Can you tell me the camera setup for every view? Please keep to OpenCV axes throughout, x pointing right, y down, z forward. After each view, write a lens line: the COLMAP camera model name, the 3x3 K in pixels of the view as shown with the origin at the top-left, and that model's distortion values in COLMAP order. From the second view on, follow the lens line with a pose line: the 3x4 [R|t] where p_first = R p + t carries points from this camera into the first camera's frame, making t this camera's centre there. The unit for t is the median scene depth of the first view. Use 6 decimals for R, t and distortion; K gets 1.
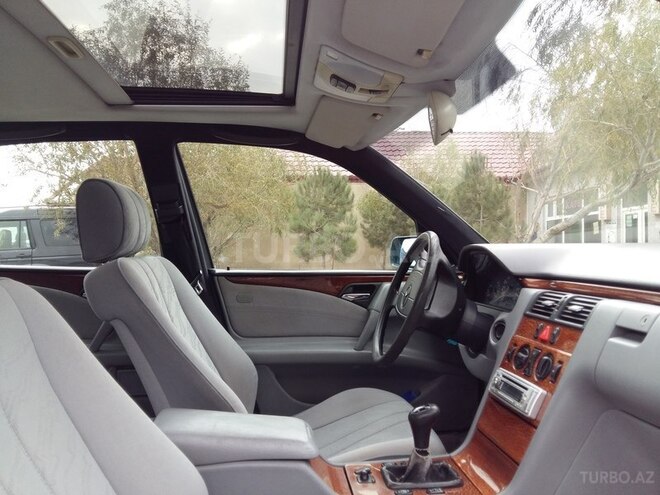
lens RADIAL K [[534.6, 0, 330.0], [0, 534.6, 247.5], [0, 0, 1]] dist [0.146239, -0.238159]
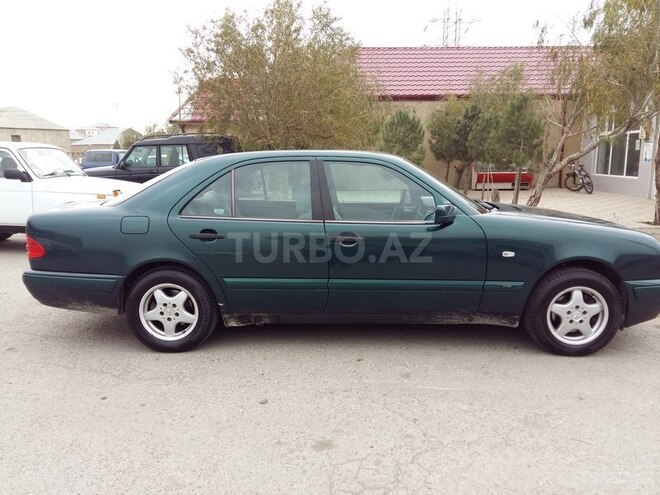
lens RADIAL K [[534.6, 0, 330.0], [0, 534.6, 247.5], [0, 0, 1]] dist [0.146239, -0.238159]
pose [[0.992939, 0.027303, -0.115442, -0.022942], [-0.005862, 0.983258, 0.182123, -0.044368], [0.118482, -0.180161, 0.976475, -0.360404]]
